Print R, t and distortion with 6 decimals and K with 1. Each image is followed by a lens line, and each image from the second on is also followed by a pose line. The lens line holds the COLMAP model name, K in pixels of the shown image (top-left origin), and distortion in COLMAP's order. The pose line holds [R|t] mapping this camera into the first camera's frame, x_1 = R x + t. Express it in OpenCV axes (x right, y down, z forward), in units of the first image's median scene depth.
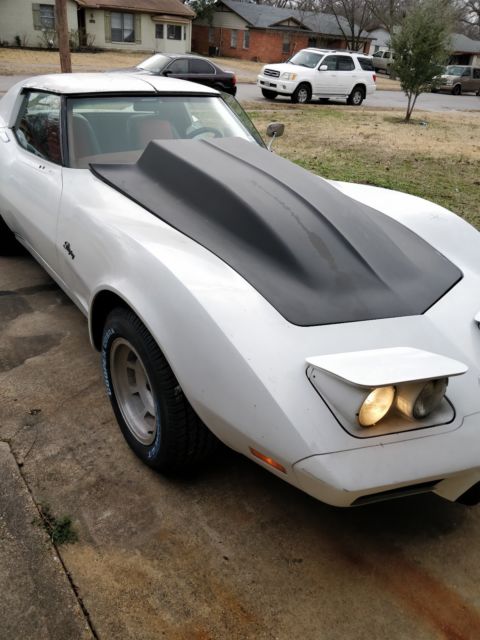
lens RADIAL K [[536.7, 0, 241.3], [0, 536.7, 319.8], [0, 0, 1]] dist [0.026333, -0.045720]
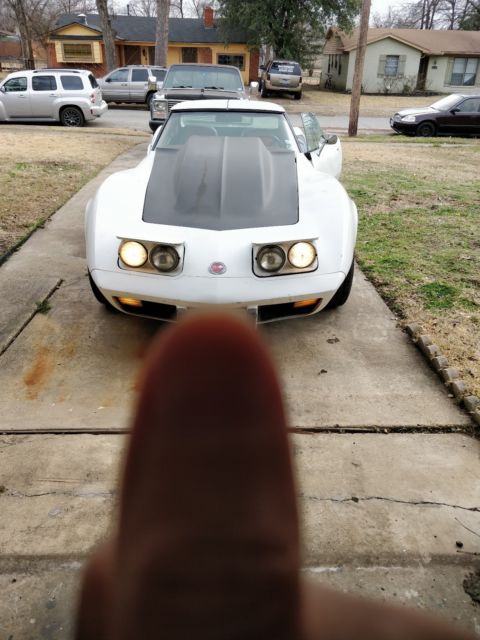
lens RADIAL K [[536.7, 0, 237.9], [0, 536.7, 319.7], [0, 0, 1]] dist [0.026333, -0.045720]
pose [[0.806670, 0.202238, -0.555323, 0.105091], [-0.242067, 0.970258, 0.001719, 0.018522], [0.539155, 0.133038, 0.831633, -0.022376]]
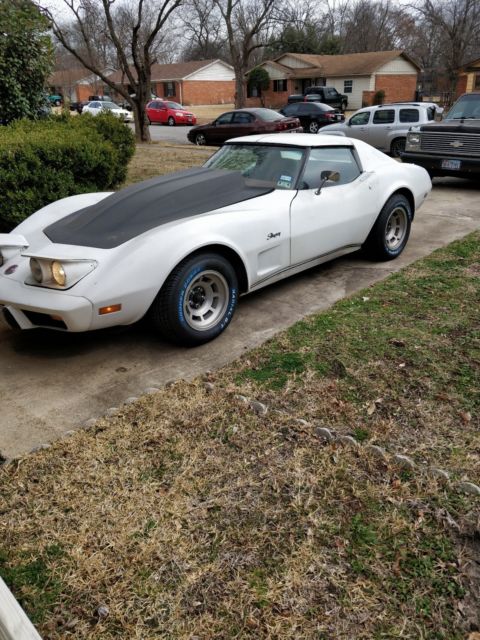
lens RADIAL K [[536.7, 0, 241.8], [0, 536.7, 319.4], [0, 0, 1]] dist [0.026333, -0.045720]
pose [[0.135960, 0.300728, -0.943969, 0.182886], [-0.422180, 0.879561, 0.219402, -0.038382], [0.896258, 0.368695, 0.246546, 0.097882]]
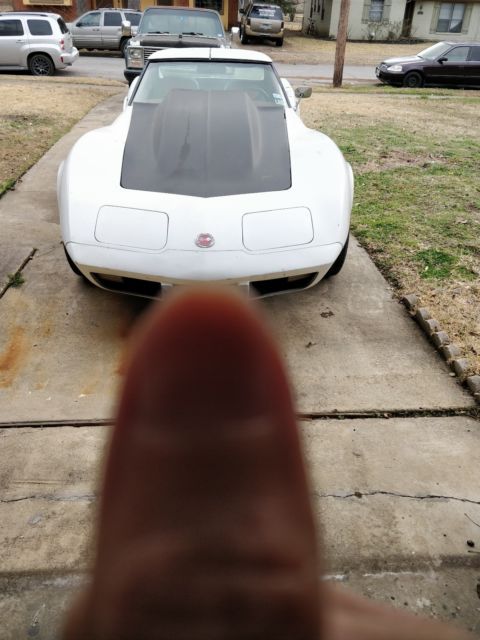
lens RADIAL K [[536.7, 0, 237.3], [0, 536.7, 319.8], [0, 0, 1]] dist [0.026333, -0.045720]
pose [[0.827409, 0.237178, -0.509059, 0.097884], [-0.232694, 0.969760, 0.073612, 0.014734], [0.511124, 0.057548, 0.857578, -0.016798]]
